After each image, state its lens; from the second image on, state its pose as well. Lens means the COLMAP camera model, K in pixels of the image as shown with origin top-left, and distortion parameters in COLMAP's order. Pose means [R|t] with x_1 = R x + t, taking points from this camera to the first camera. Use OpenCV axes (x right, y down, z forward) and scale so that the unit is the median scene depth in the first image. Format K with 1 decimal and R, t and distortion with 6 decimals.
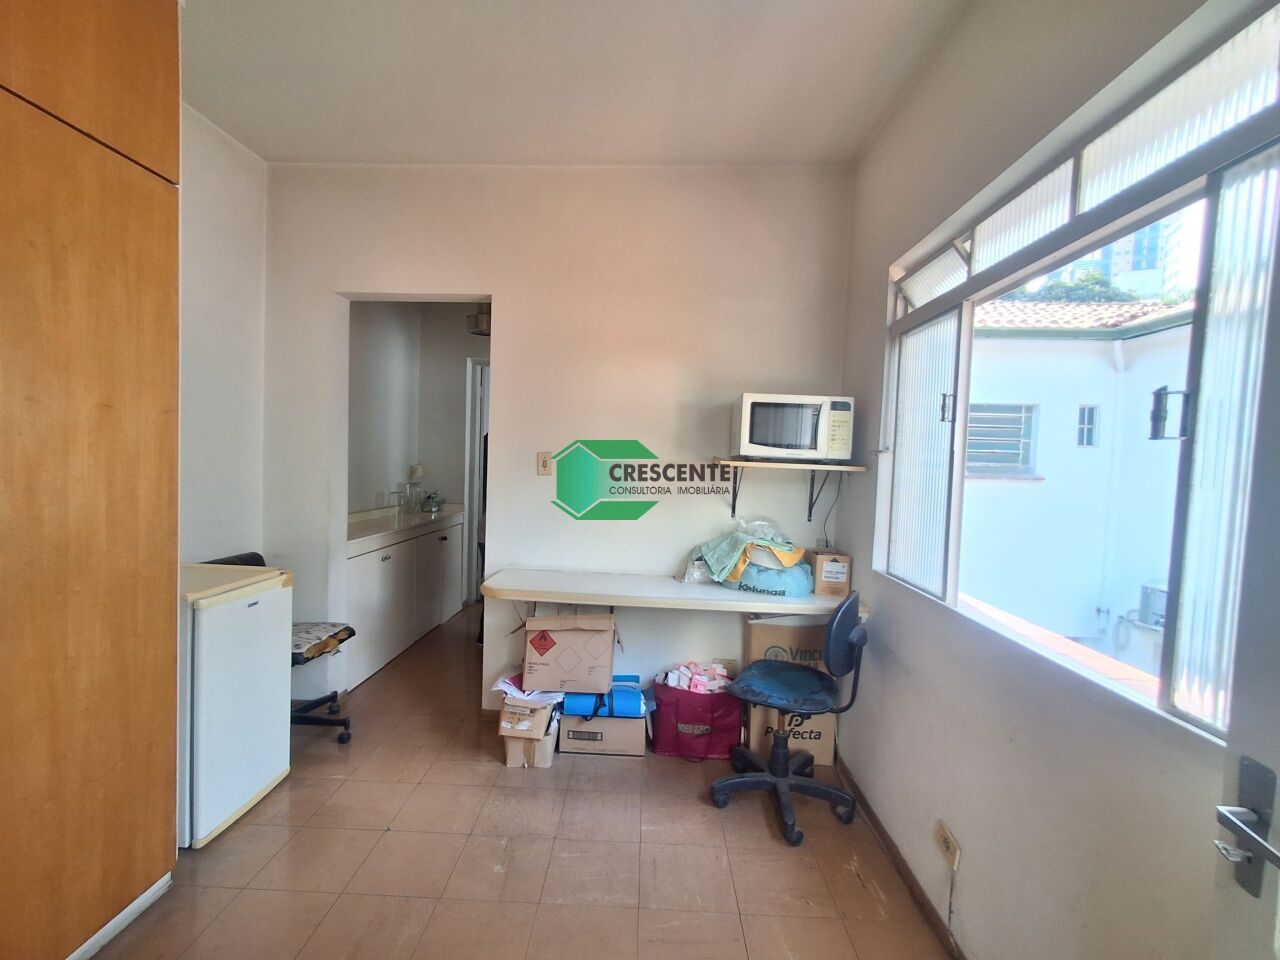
lens RADIAL K [[583.6, 0, 641.7], [0, 583.6, 483.2], [0, 0, 1]] dist [0.003053, 0.000336]
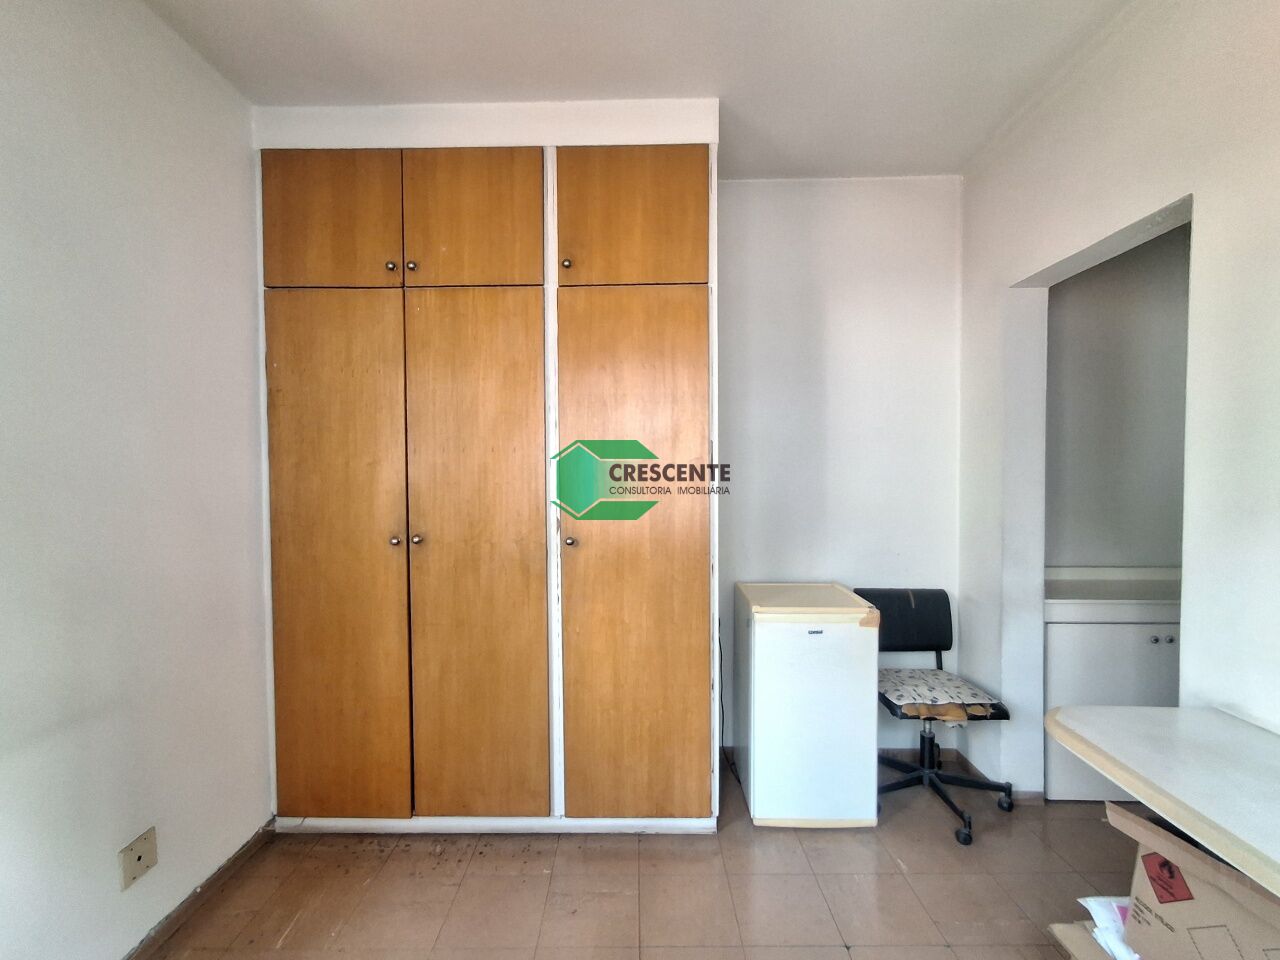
lens RADIAL K [[583.6, 0, 641.9], [0, 583.6, 484.2], [0, 0, 1]] dist [0.003053, 0.000336]
pose [[0.024729, -0.001786, -0.999693, 0.361592], [-0.038864, 0.999241, -0.002747, -0.042419], [0.998938, 0.038920, 0.024641, 0.626941]]
